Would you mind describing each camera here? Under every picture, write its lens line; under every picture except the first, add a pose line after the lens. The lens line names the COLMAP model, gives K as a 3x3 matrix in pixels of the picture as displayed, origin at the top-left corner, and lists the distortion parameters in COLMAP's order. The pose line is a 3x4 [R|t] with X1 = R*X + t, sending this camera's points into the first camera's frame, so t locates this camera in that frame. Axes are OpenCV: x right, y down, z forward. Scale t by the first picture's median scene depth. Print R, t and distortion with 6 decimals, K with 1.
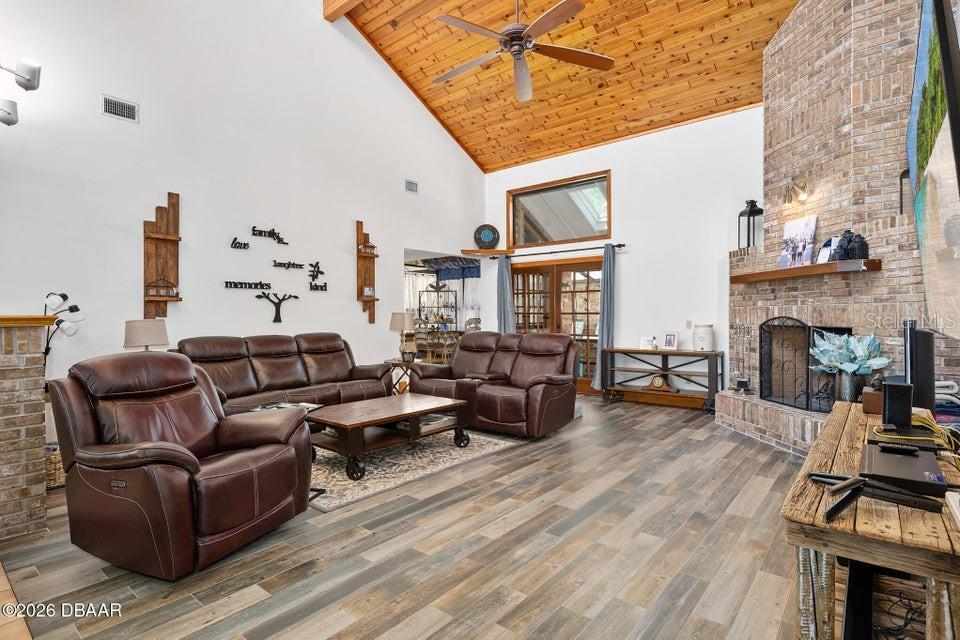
lens RADIAL K [[485.9, 0, 480.0], [0, 485.9, 320.0], [0, 0, 1]] dist [0.000920, 0.000375]
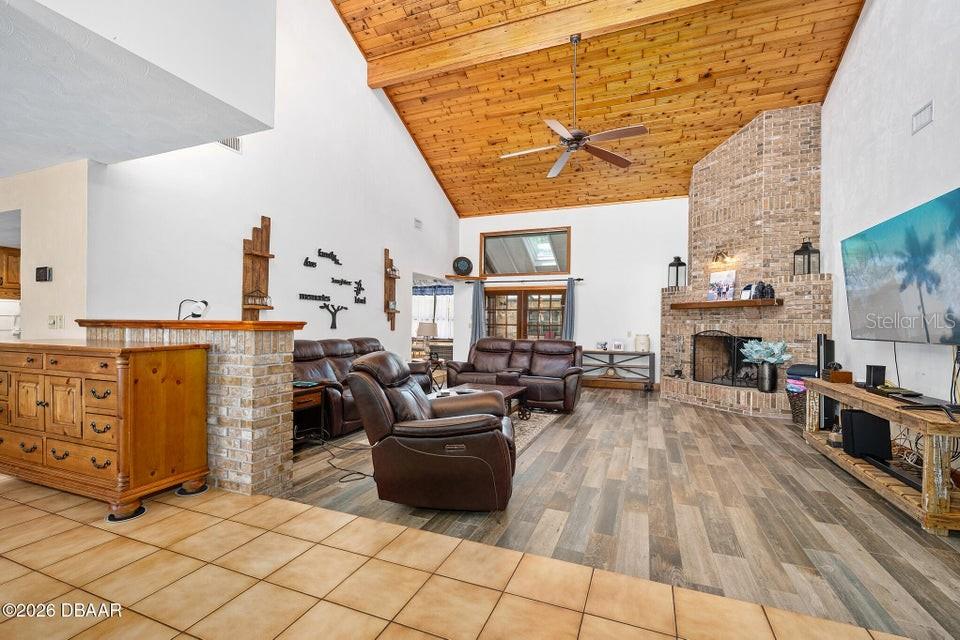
lens RADIAL K [[393.8, 0, 449.9], [0, 393.8, 325.5], [0, 0, 1]] dist [-0.001053, 0.000077]
pose [[0.960951, 0.017458, 0.276166, -0.464766], [-0.015096, 0.999829, -0.010677, 0.003437], [-0.276305, 0.006091, 0.961051, -0.028710]]
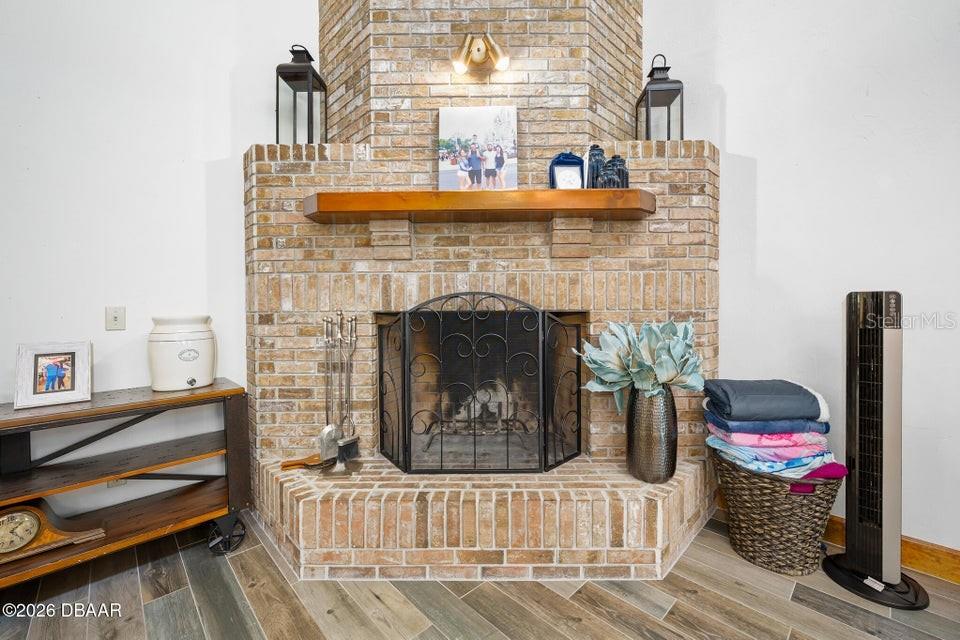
lens RADIAL K [[396.1, 0, 482.5], [0, 396.1, 309.8], [0, 0, 1]] dist [-0.003293, -0.000565]
pose [[0.103248, -0.007953, 0.994624, 0.175893], [0.016413, 0.999846, 0.006291, 0.006012], [-0.994520, 0.015675, 0.103362, 0.725831]]
